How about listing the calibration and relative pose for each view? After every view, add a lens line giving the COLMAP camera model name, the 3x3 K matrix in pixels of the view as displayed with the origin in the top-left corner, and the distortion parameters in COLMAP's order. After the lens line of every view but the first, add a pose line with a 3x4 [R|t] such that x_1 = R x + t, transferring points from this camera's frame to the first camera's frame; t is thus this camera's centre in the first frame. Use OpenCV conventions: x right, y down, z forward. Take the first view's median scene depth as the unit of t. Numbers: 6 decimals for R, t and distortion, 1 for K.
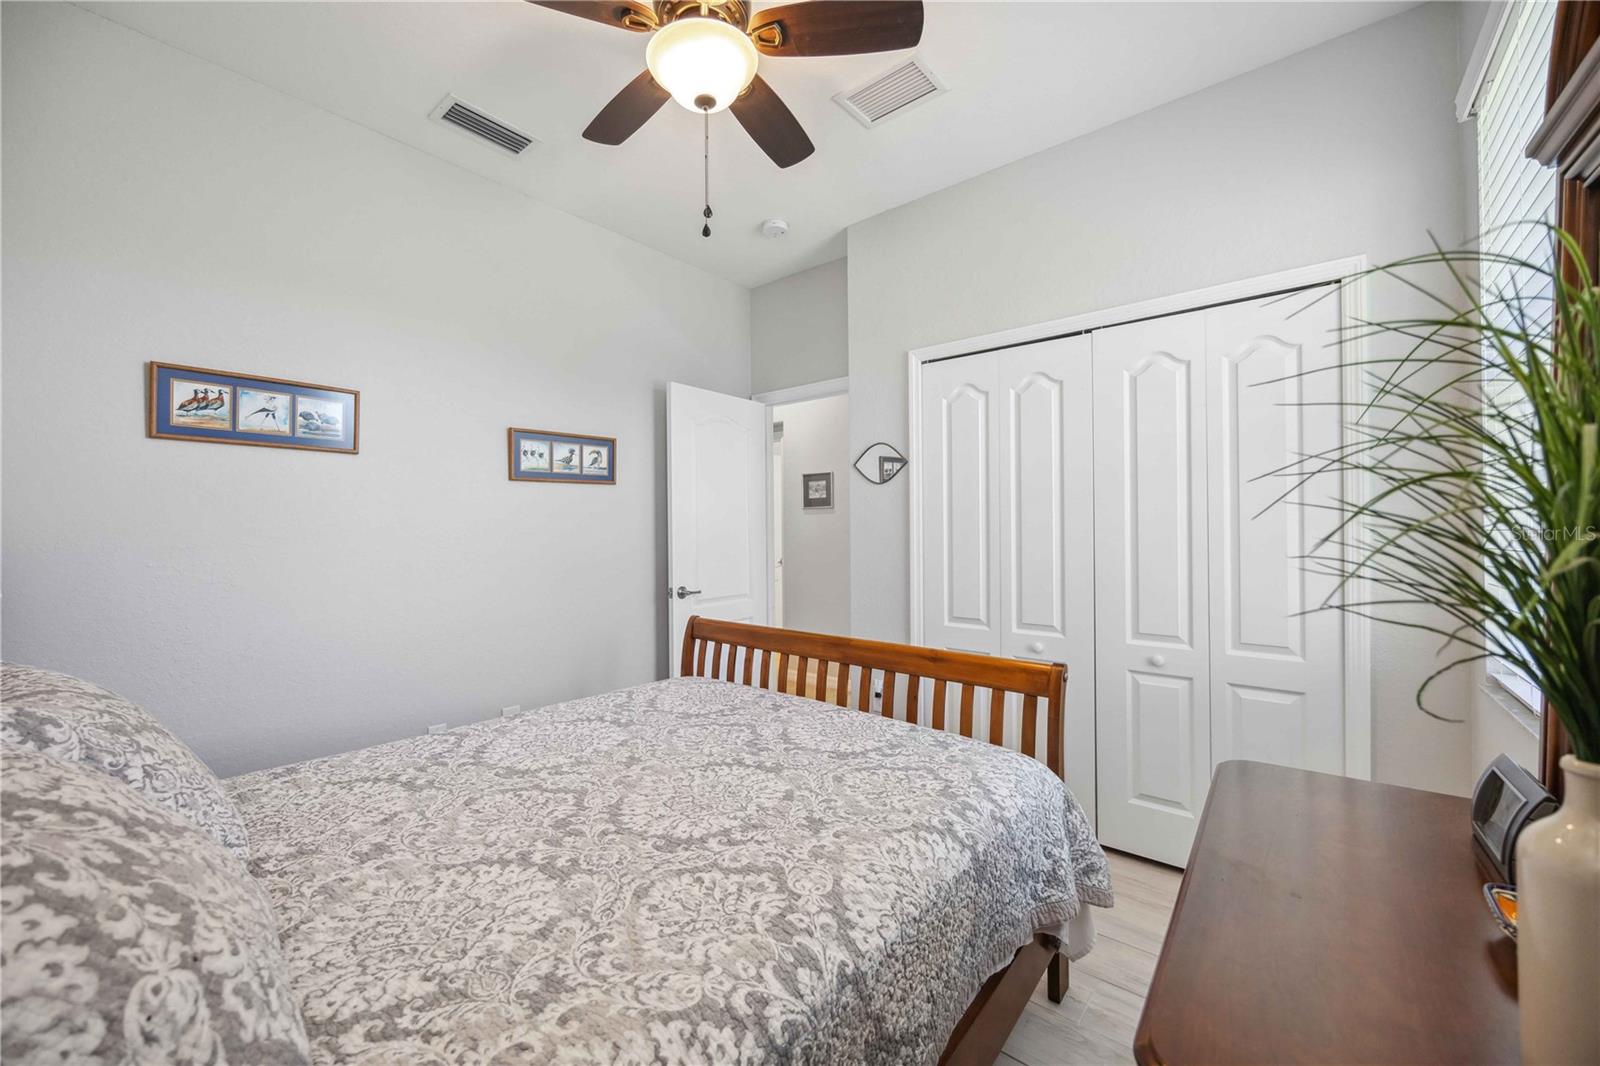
lens RADIAL K [[621.2, 0, 805.7], [0, 621.2, 539.4], [0, 0, 1]] dist [-0.003514, -0.000882]
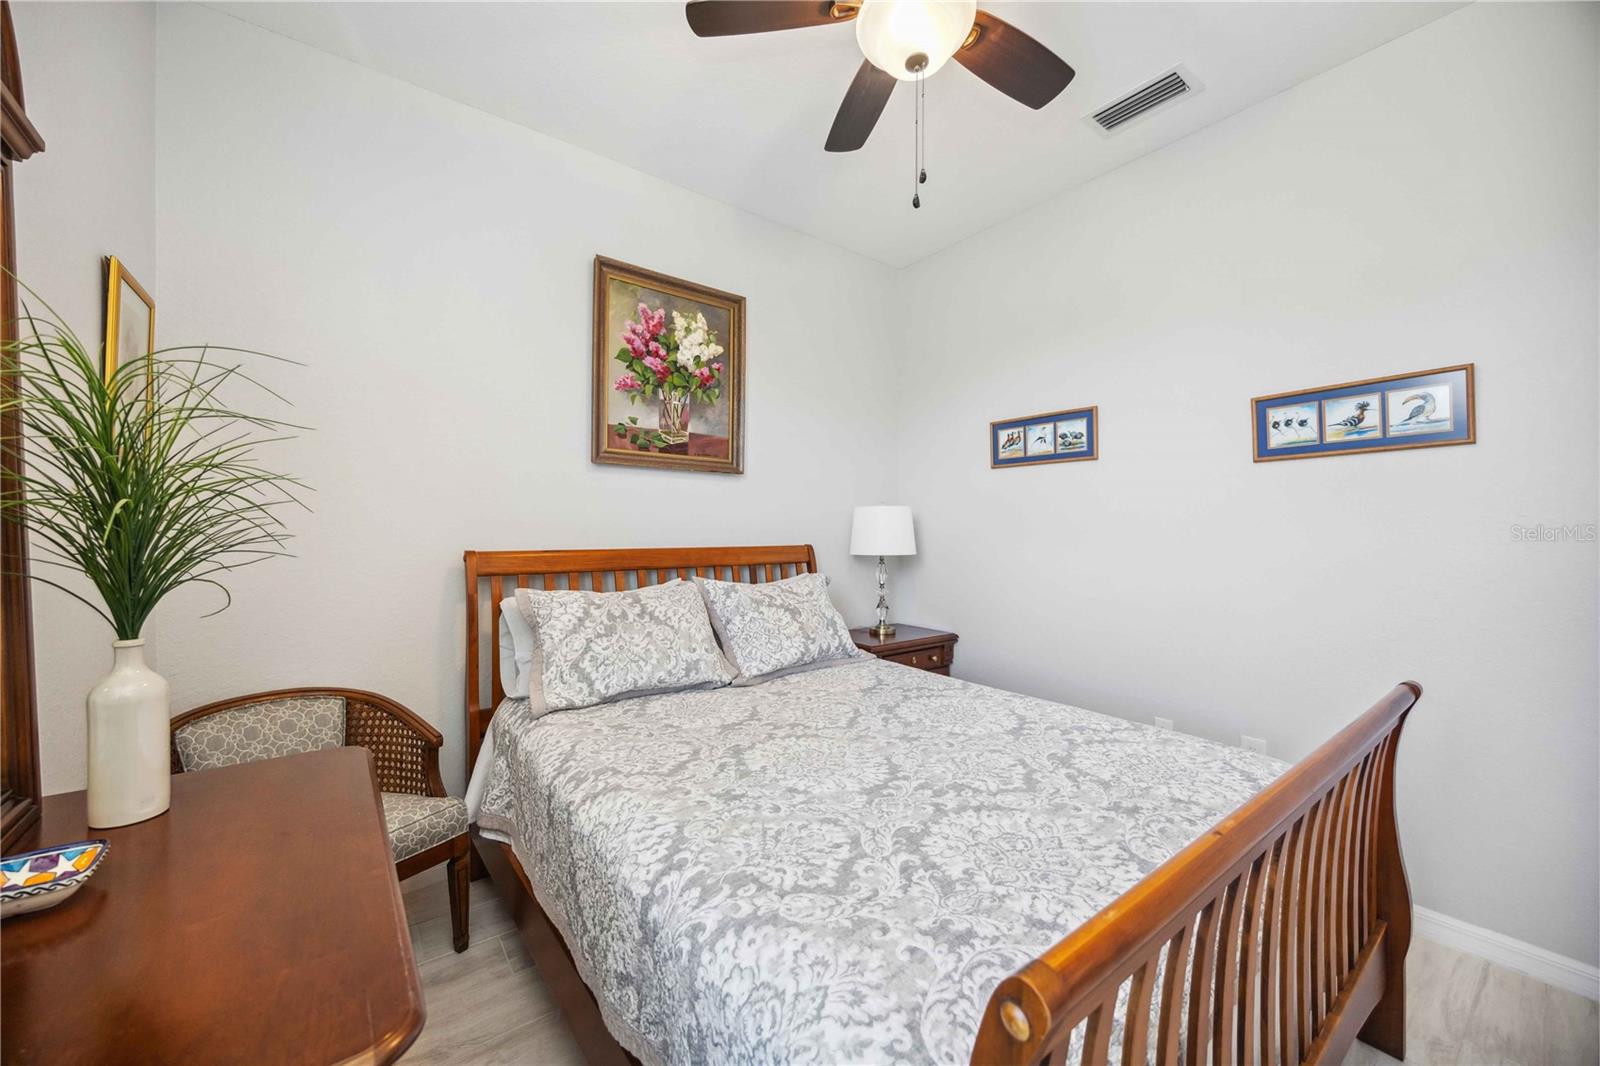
lens RADIAL K [[621.2, 0, 807.7], [0, 621.2, 524.7], [0, 0, 1]] dist [-0.003514, -0.000882]
pose [[-0.231631, -0.004277, -0.972794, 0.658794], [-0.013747, 0.999905, -0.001123, -0.005287], [0.972707, 0.013113, -0.231668, 0.883723]]
